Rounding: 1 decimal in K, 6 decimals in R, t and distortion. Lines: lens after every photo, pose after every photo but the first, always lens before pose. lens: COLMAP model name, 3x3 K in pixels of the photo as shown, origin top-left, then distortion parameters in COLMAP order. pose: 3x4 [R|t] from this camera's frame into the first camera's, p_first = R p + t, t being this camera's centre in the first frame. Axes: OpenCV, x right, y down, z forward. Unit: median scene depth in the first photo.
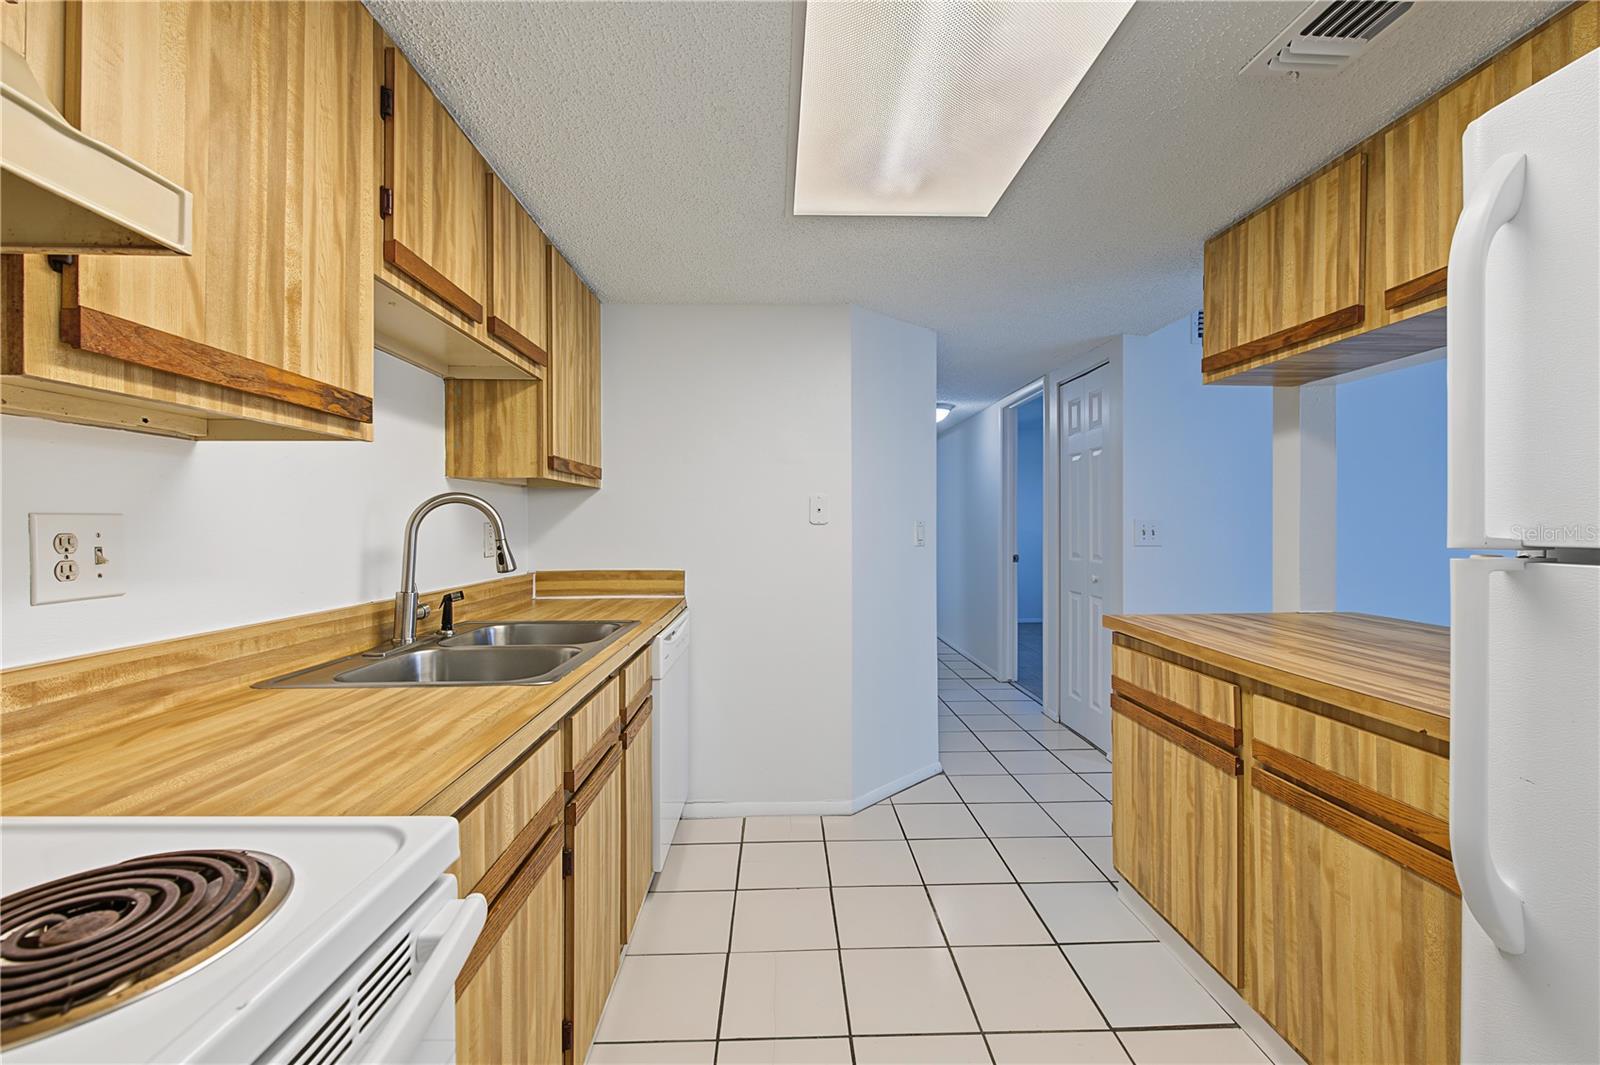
lens RADIAL K [[652.3, 0, 797.5], [0, 652.3, 527.0], [0, 0, 1]] dist [-0.002994, -0.001891]
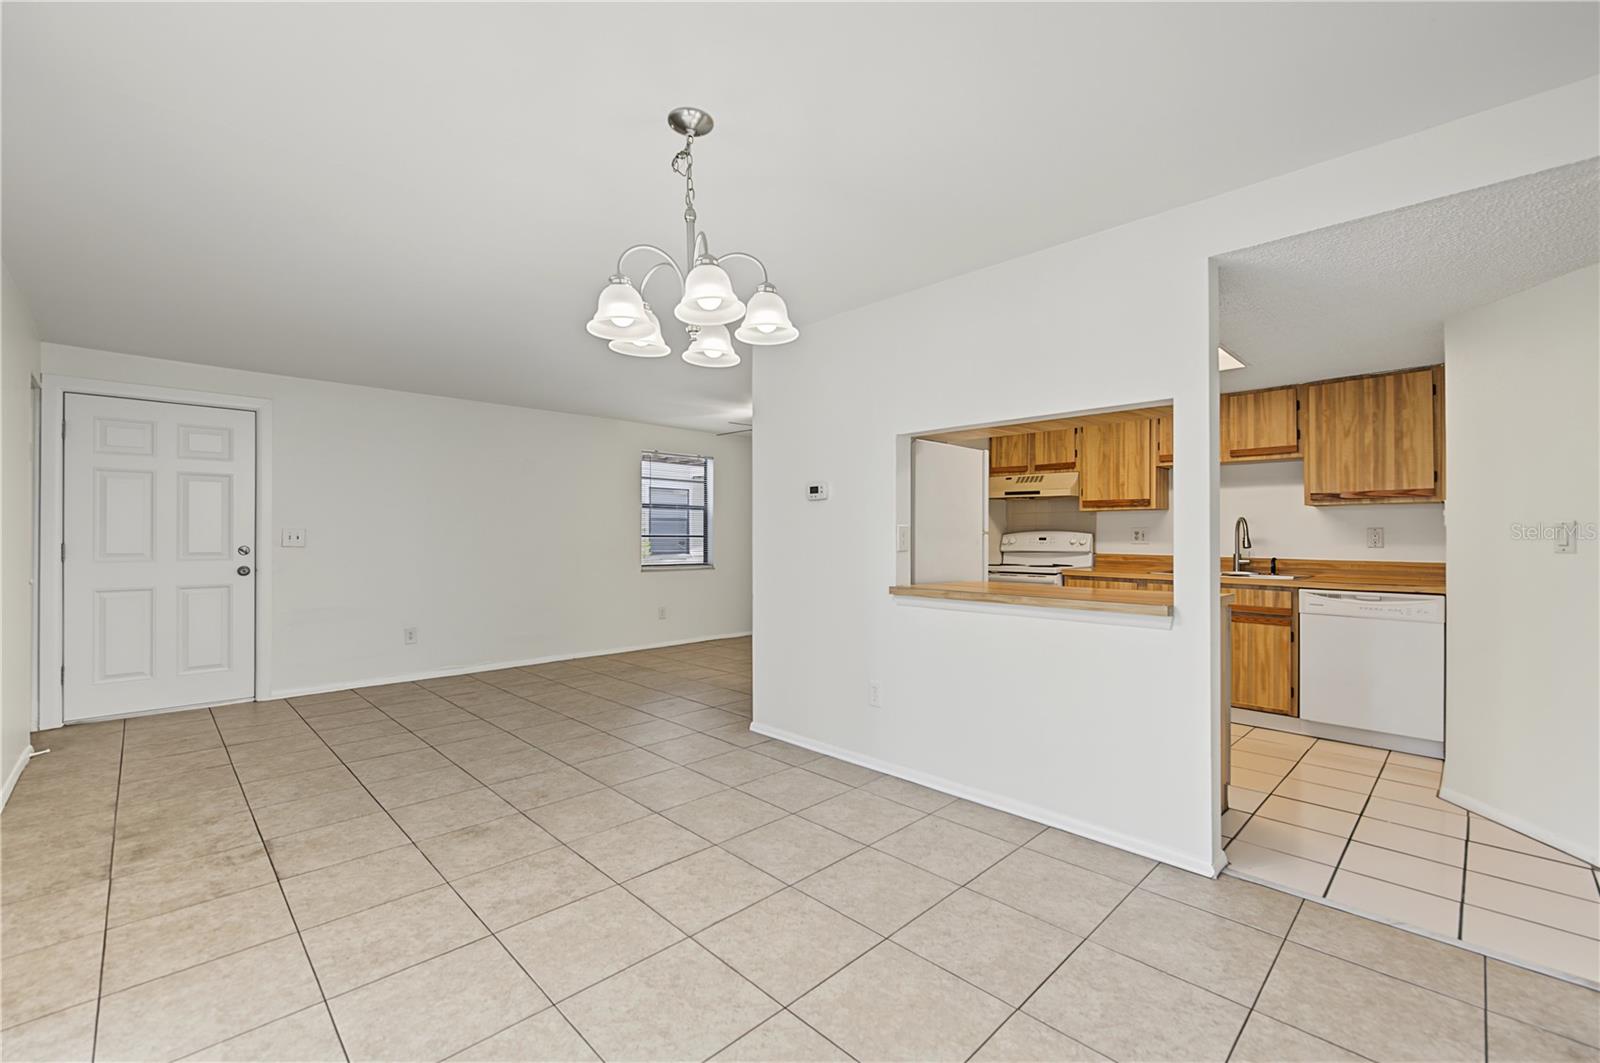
lens RADIAL K [[652.3, 0, 801.0], [0, 652.3, 533.8], [0, 0, 1]] dist [-0.002994, -0.001891]
pose [[-0.731984, -0.000480, -0.681322, 3.275241], [-0.003706, 0.999988, 0.003277, 0.017461], [0.681312, 0.004924, -0.731977, 2.183230]]
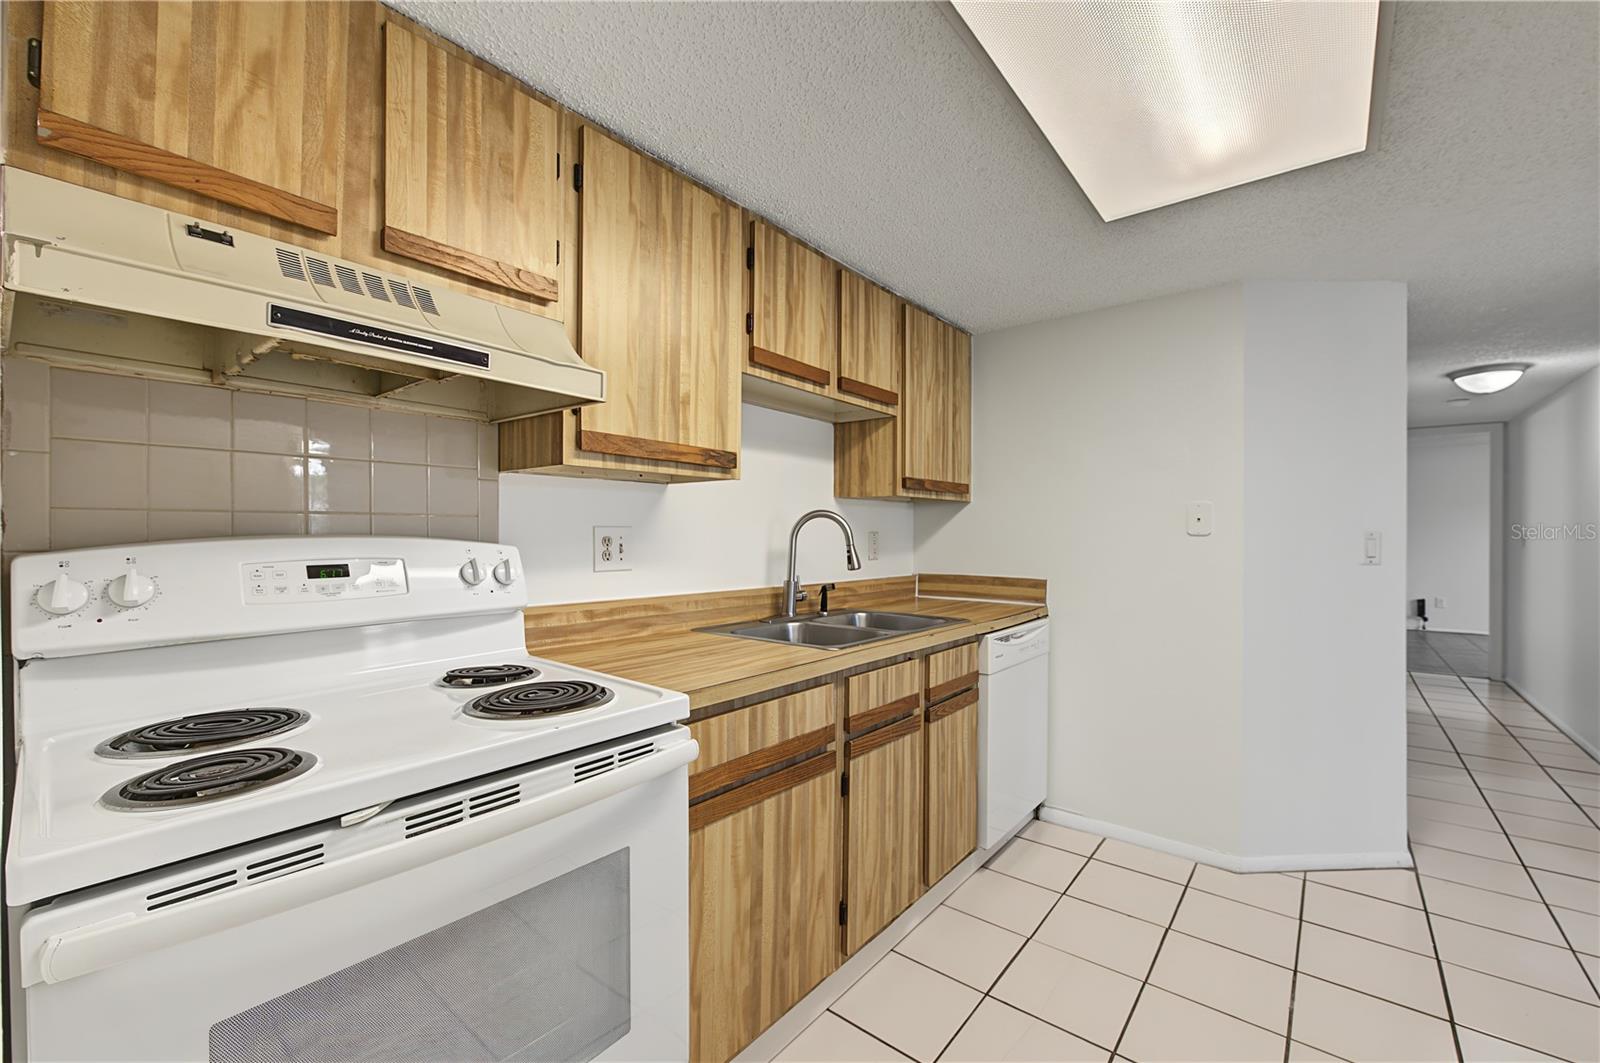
lens RADIAL K [[652.3, 0, 790.7], [0, 652.3, 535.9], [0, 0, 1]] dist [-0.002994, -0.001891]
pose [[0.749680, 0.008047, -0.661751, 0.422180], [-0.009239, 0.999956, 0.001694, -0.000166], [0.661736, 0.004844, 0.749721, -0.079771]]
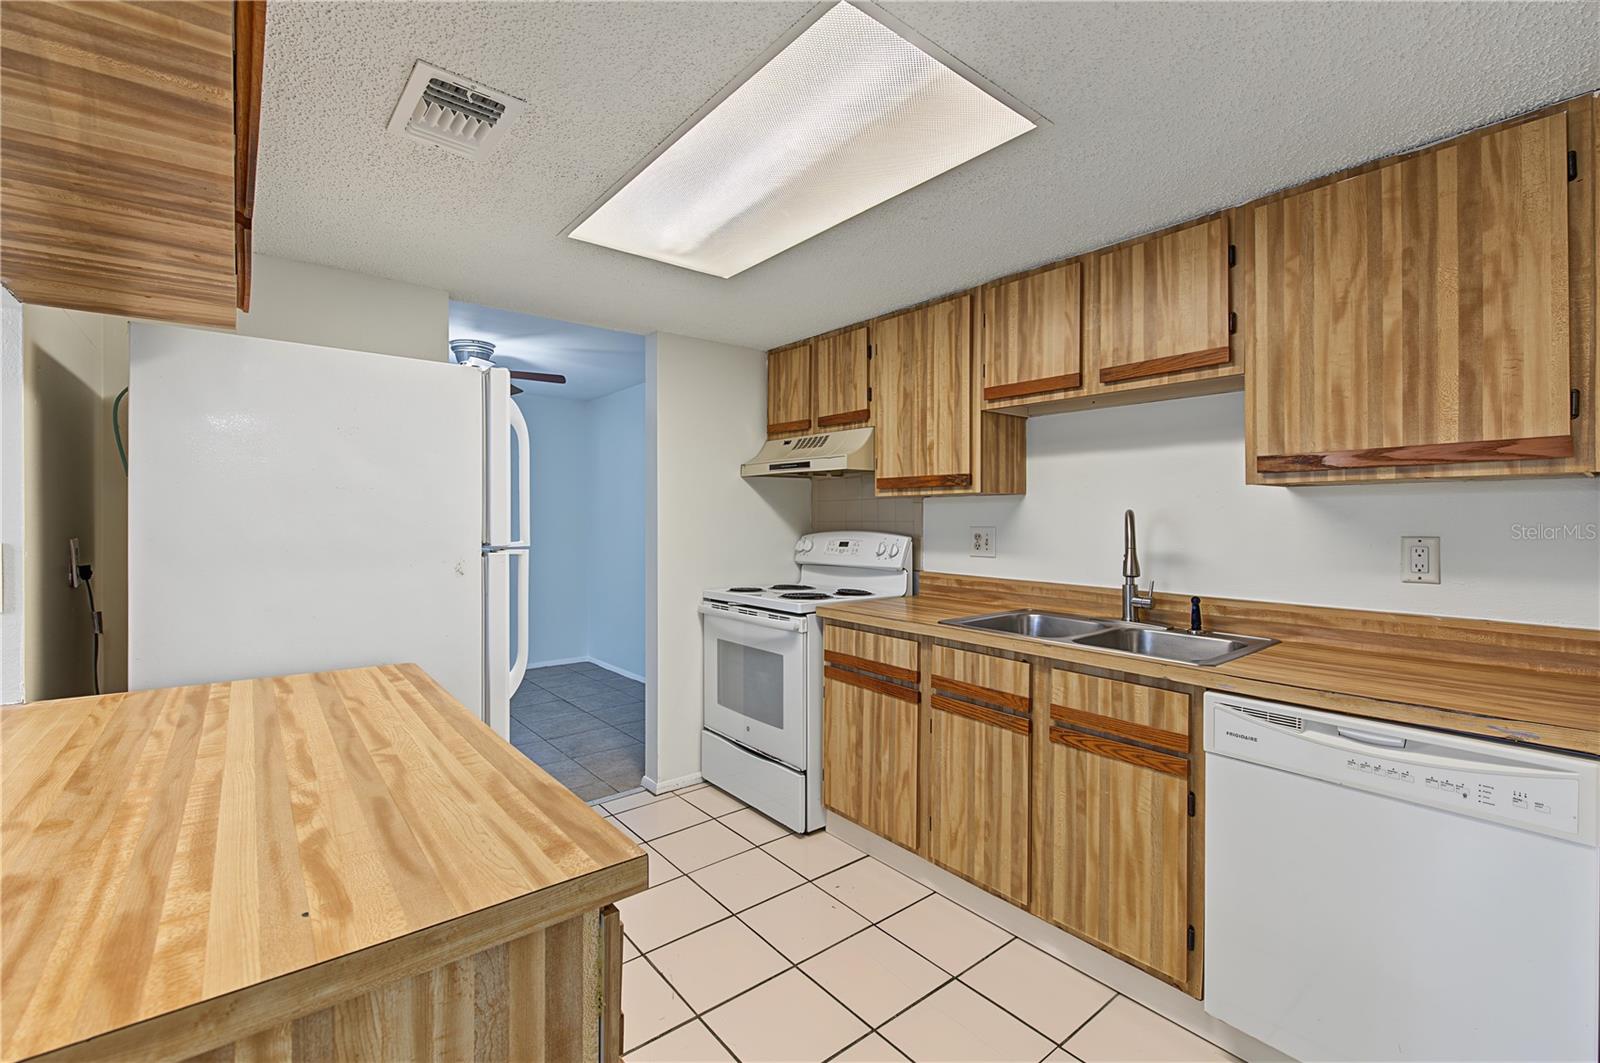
lens RADIAL K [[652.3, 0, 820.5], [0, 652.3, 524.9], [0, 0, 1]] dist [-0.002994, -0.001891]
pose [[-0.776432, 0.005734, -0.630175, 0.932164], [-0.003725, 0.999899, 0.013687, -0.048621], [0.630190, 0.012974, -0.776332, 2.042778]]
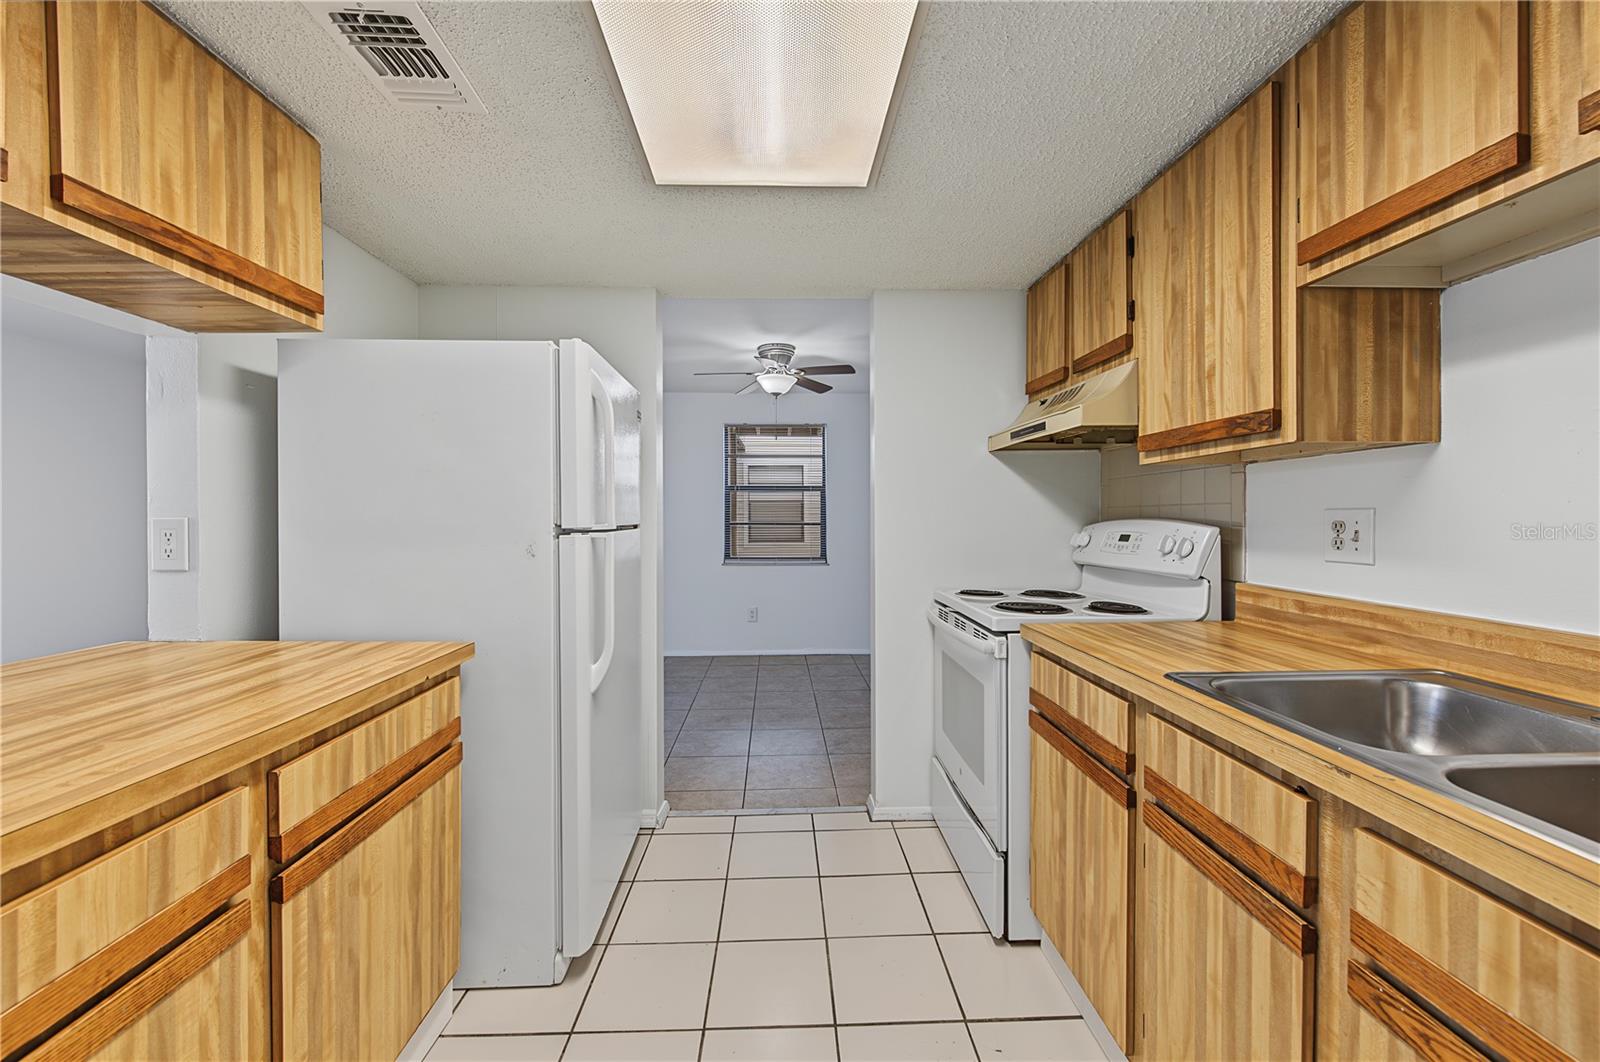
lens RADIAL K [[628.2, 0, 812.8], [0, 628.2, 521.8], [0, 0, 1]] dist [-0.006705, -0.001655]
pose [[-0.999728, 0.005186, -0.022736, 0.170009], [0.004877, 0.999895, 0.013627, -0.011485], [0.022804, 0.013513, -0.999649, 1.823738]]
